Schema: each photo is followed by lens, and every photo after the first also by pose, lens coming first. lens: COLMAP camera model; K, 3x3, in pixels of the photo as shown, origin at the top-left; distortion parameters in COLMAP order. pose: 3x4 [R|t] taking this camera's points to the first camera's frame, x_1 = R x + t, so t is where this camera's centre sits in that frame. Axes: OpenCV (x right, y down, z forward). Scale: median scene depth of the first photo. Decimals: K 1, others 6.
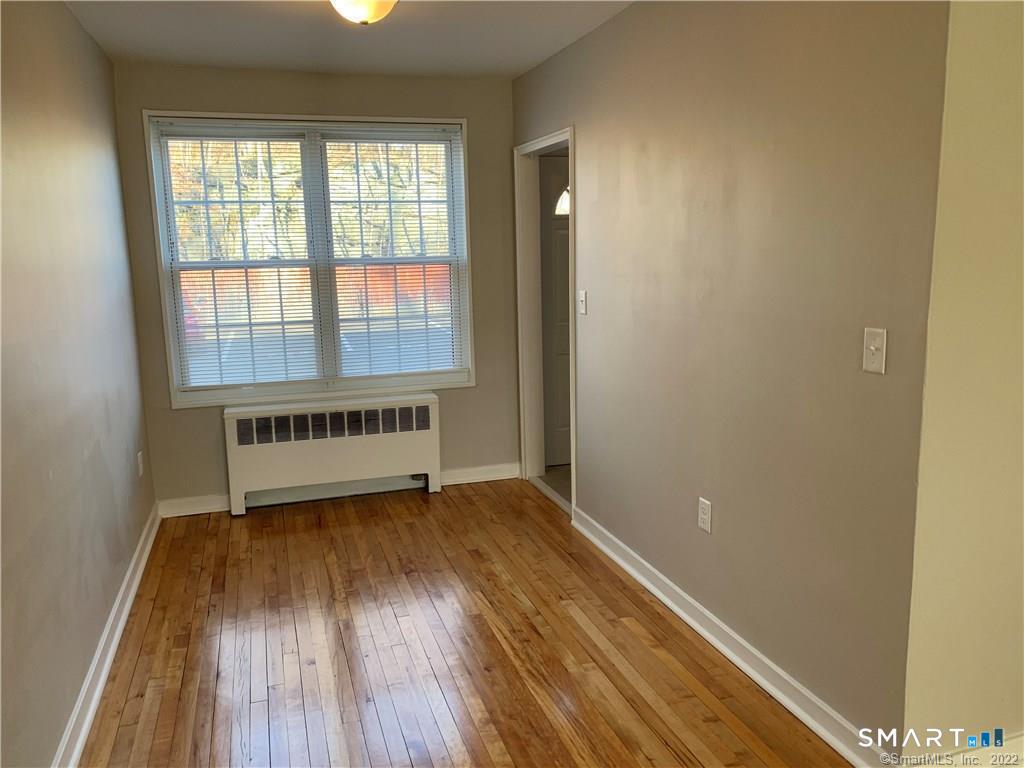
lens RADIAL K [[795.9, 0, 512.0], [0, 795.9, 384.0], [0, 0, 1]] dist [-0.006227, -0.002266]
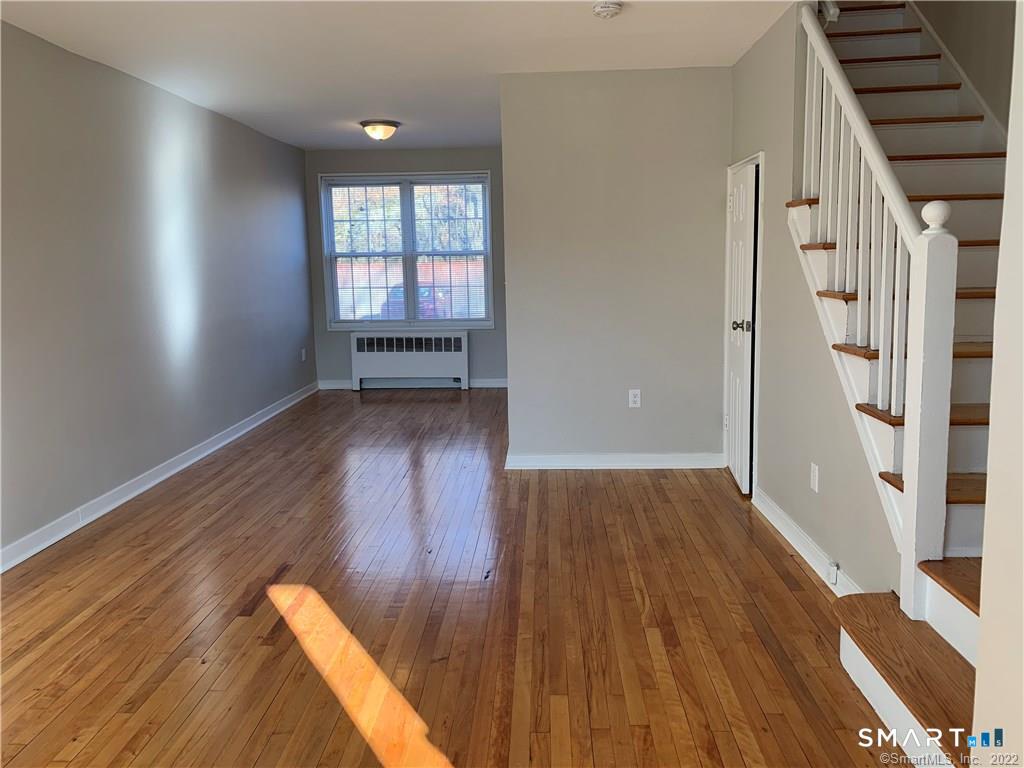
lens RADIAL K [[772.5, 0, 512.0], [0, 772.5, 384.0], [0, 0, 1]] dist [0.003808, 0.003047]
pose [[0.935042, 0.068235, -0.347909, 0.602404], [-0.063253, 0.997667, 0.025674, 0.079210], [0.348849, -0.002000, 0.937177, -0.542002]]
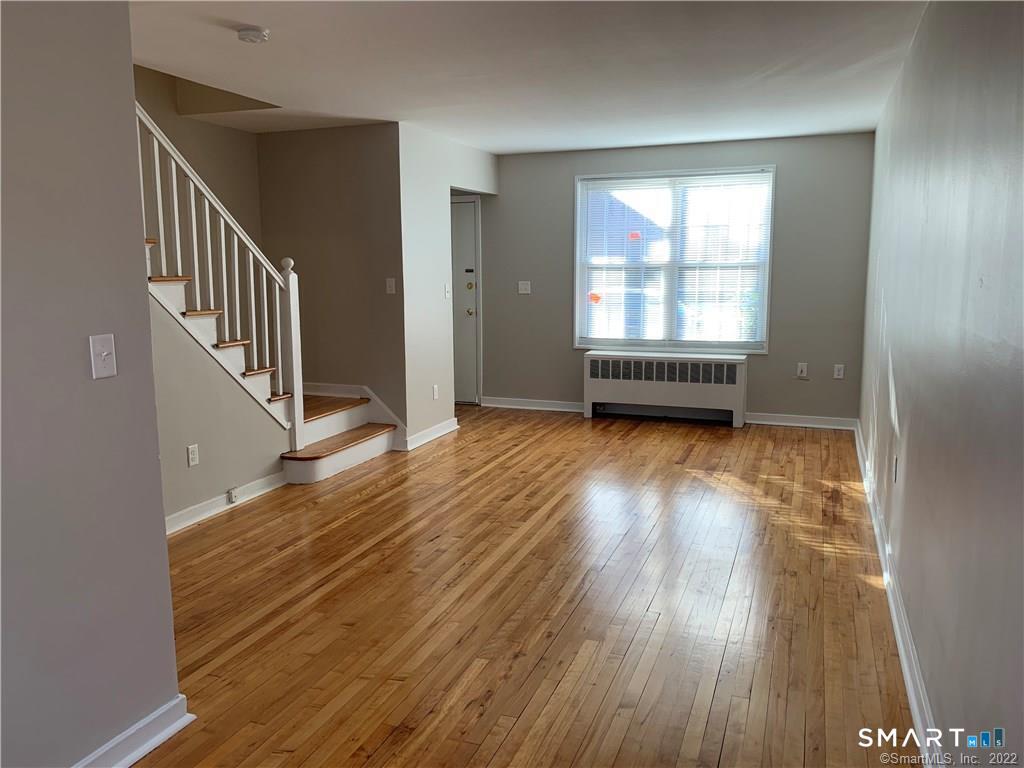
lens RADIAL K [[772.5, 0, 512.0], [0, 772.5, 384.0], [0, 0, 1]] dist [0.003808, 0.003047]
pose [[-0.774406, -0.066387, 0.629196, -2.938693], [0.119462, 0.961249, 0.248454, -0.664865], [-0.621308, 0.267569, -0.736466, 4.371789]]
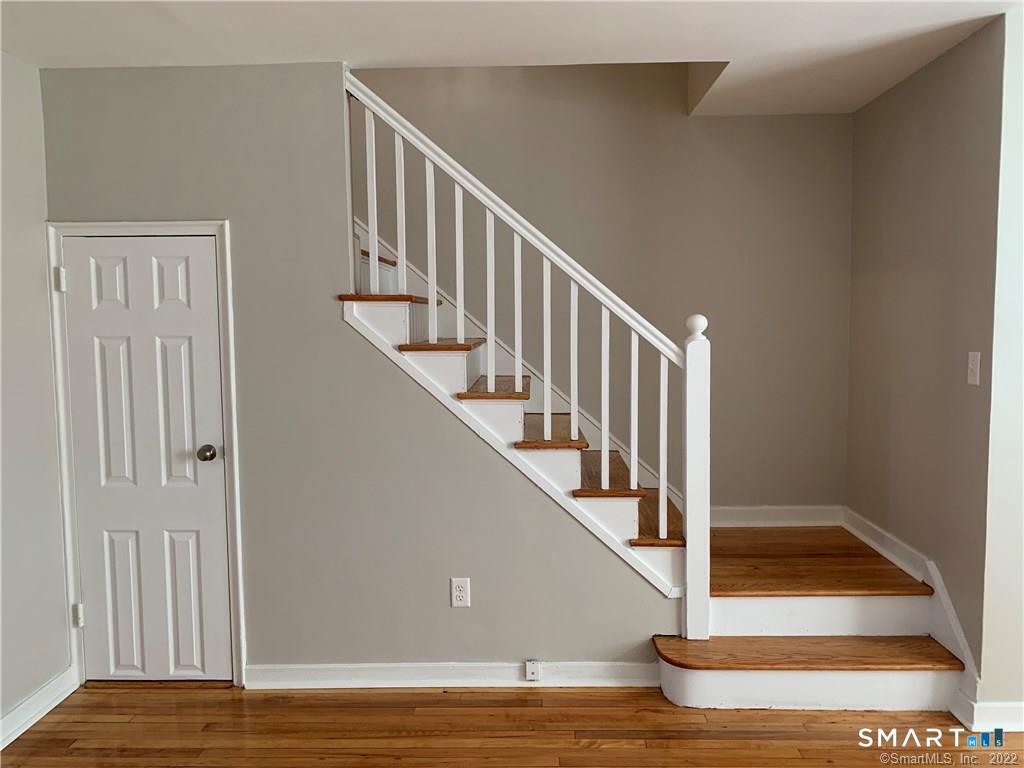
lens RADIAL K [[772.5, 0, 512.0], [0, 772.5, 384.0], [0, 0, 1]] dist [0.003808, 0.003047]
pose [[0.346415, -0.050339, 0.936730, -1.805402], [0.142646, 0.989774, 0.000437, -0.273094], [-0.927172, 0.133470, 0.350053, 1.420289]]
